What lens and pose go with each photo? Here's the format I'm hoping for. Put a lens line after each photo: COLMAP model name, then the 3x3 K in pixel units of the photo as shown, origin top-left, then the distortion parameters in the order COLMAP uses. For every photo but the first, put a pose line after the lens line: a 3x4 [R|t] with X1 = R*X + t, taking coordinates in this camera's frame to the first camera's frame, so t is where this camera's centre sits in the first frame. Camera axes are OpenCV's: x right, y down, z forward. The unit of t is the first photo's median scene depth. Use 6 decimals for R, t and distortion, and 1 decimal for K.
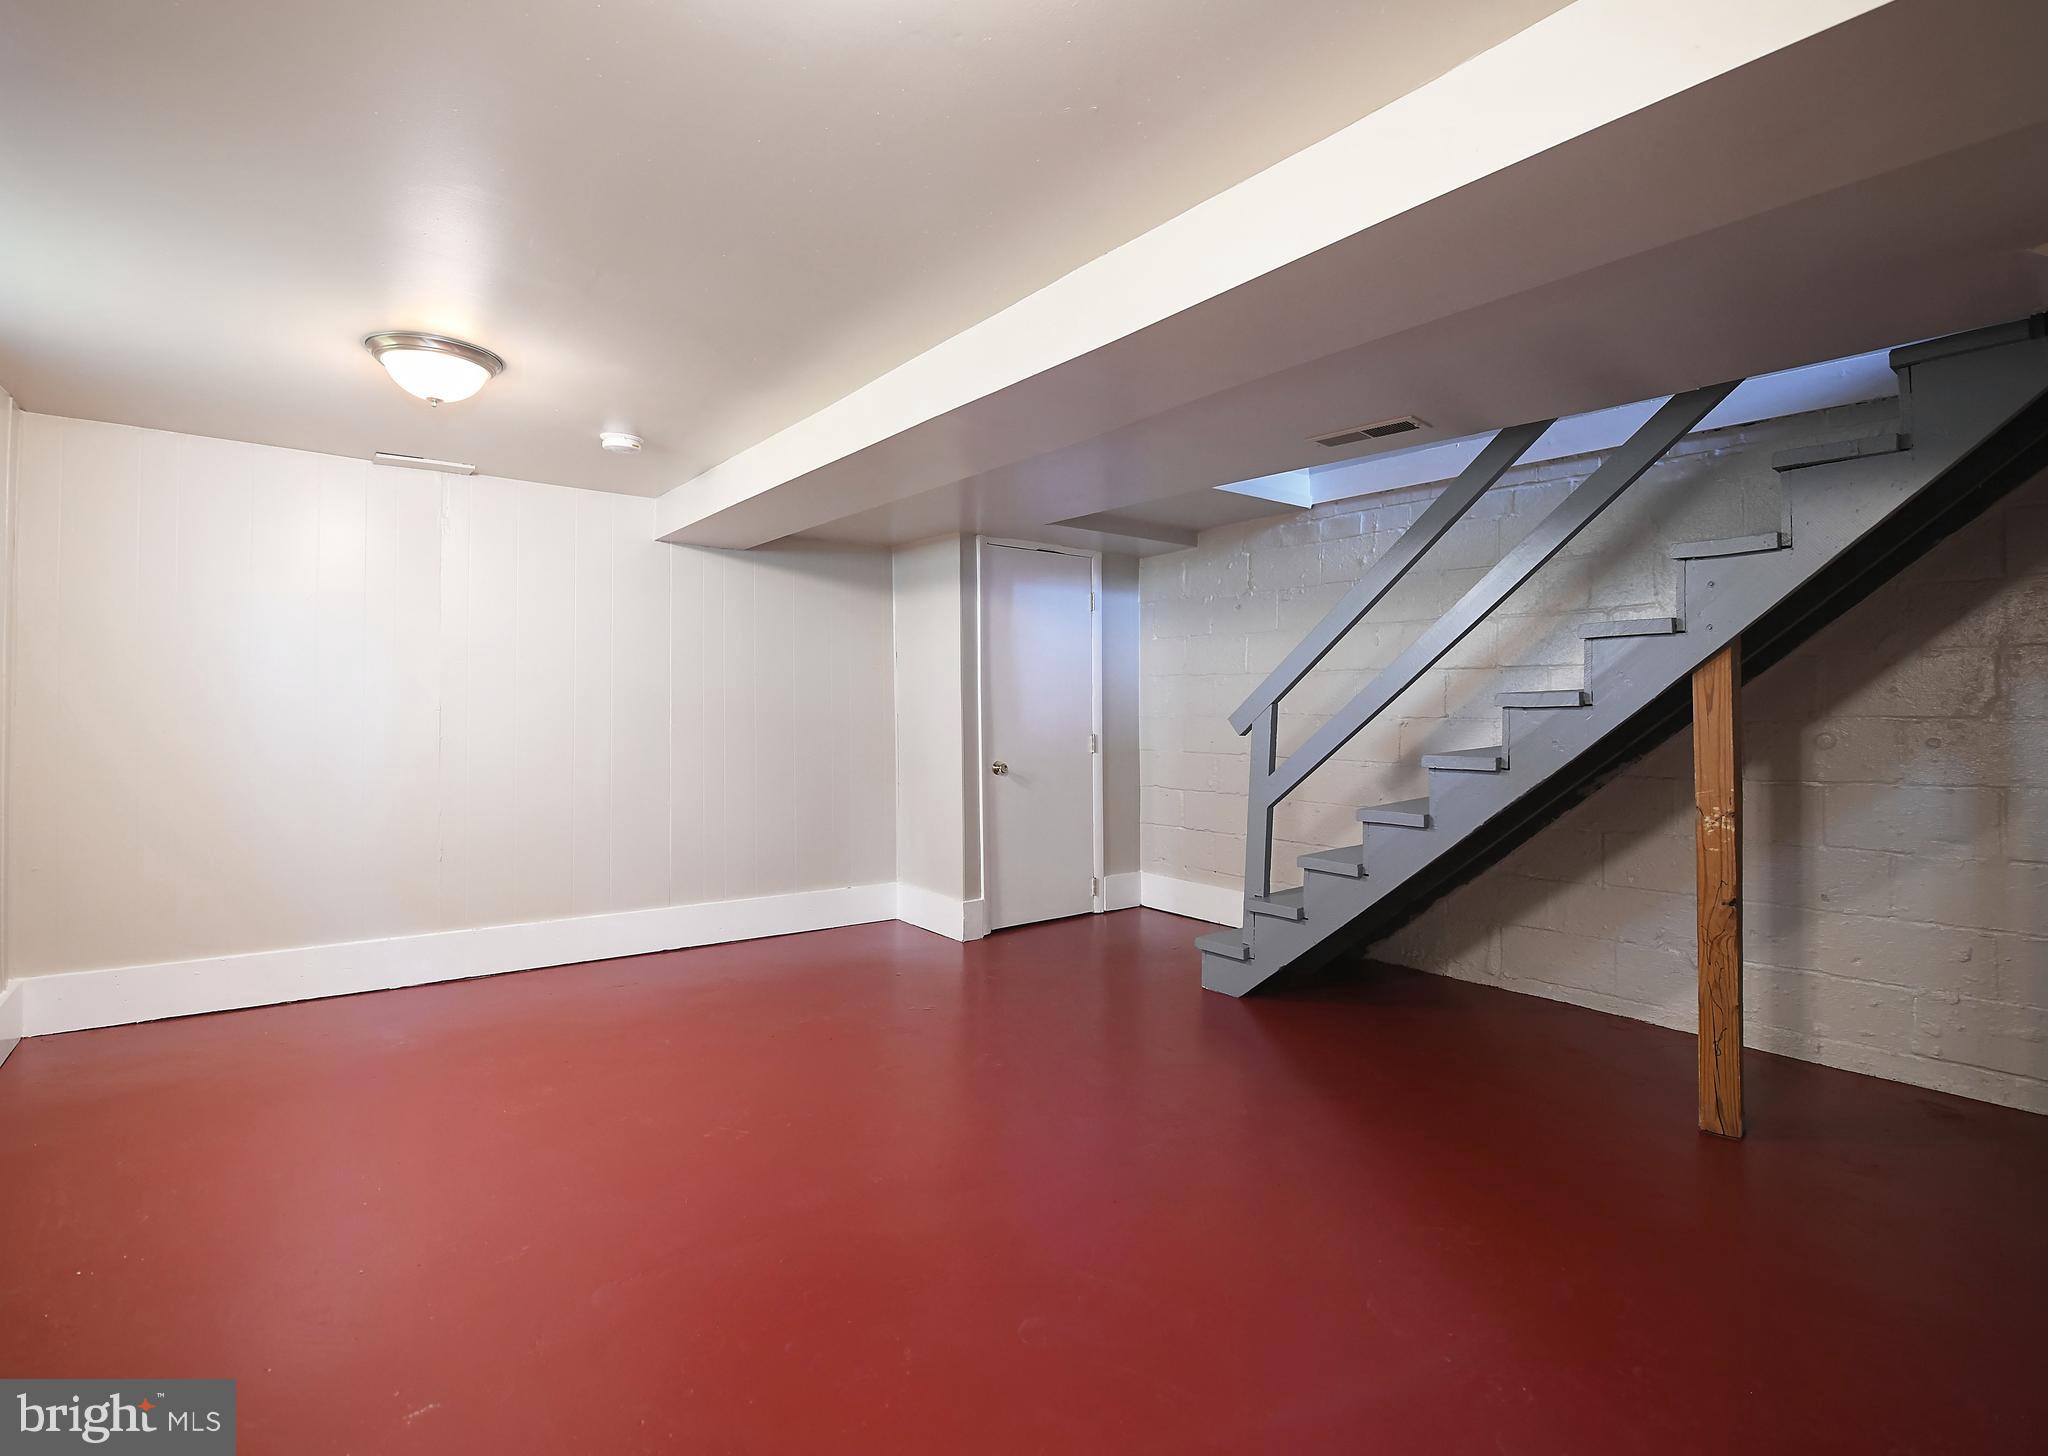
lens RADIAL K [[982.5, 0, 1026.0], [0, 982.5, 699.9], [0, 0, 1]] dist [-0.000231, 0.000023]
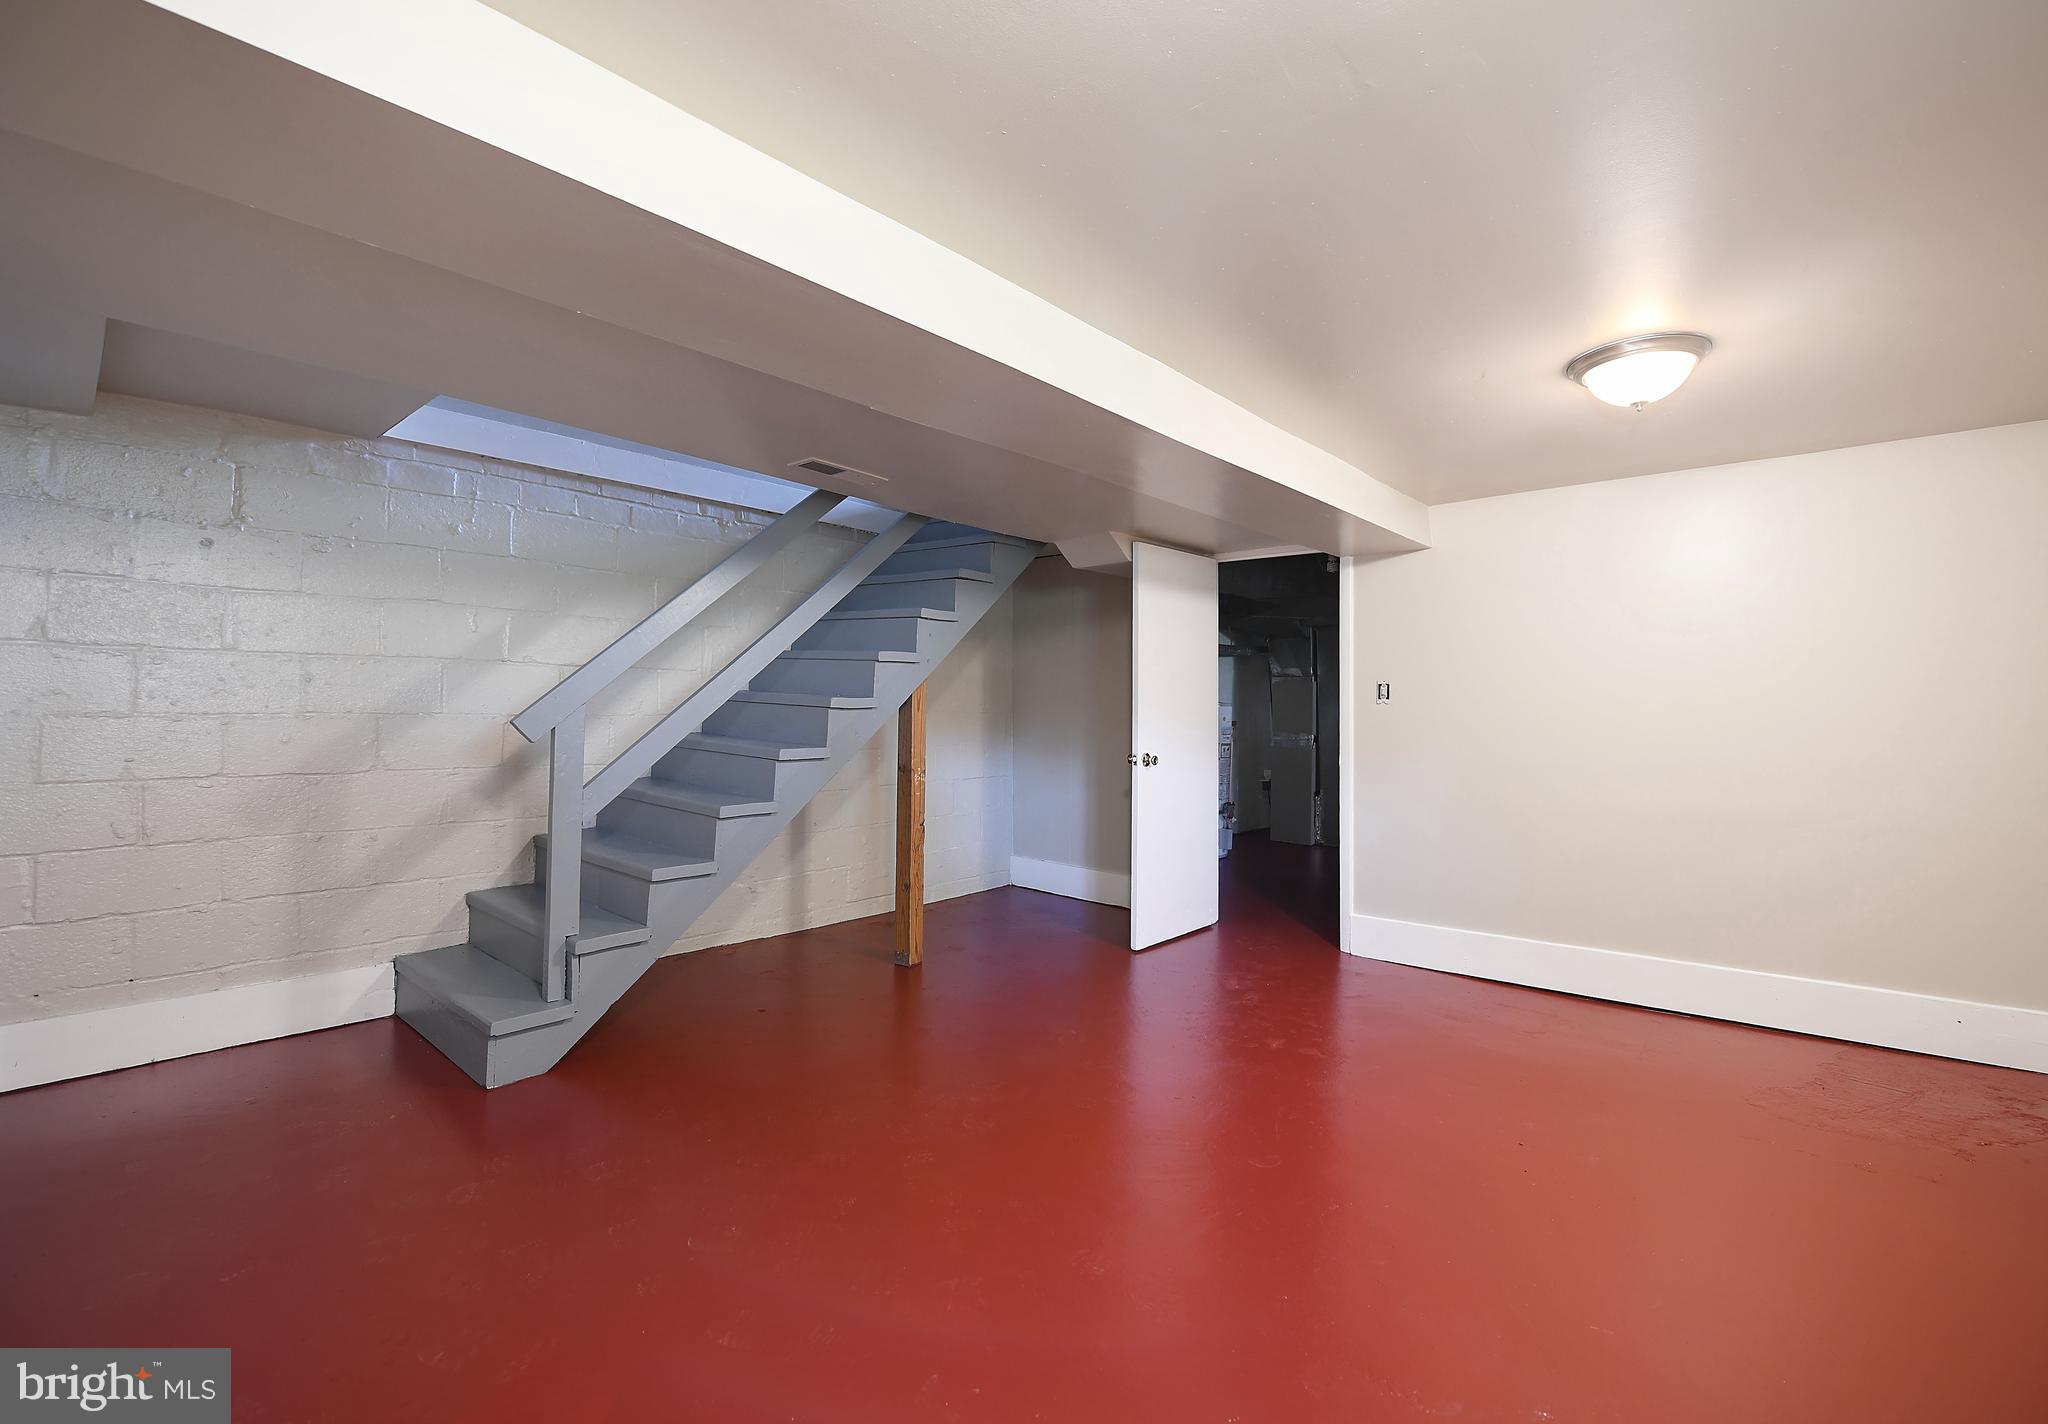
lens RADIAL K [[939.5, 0, 1024.0], [0, 939.5, 712.0], [0, 0, 1]] dist [0.000368, 0.000081]
pose [[-0.192652, -0.005783, 0.981250, -0.732008], [-0.012559, 0.999915, 0.003428, 0.007761], [-0.981187, -0.011664, -0.192709, 0.925015]]
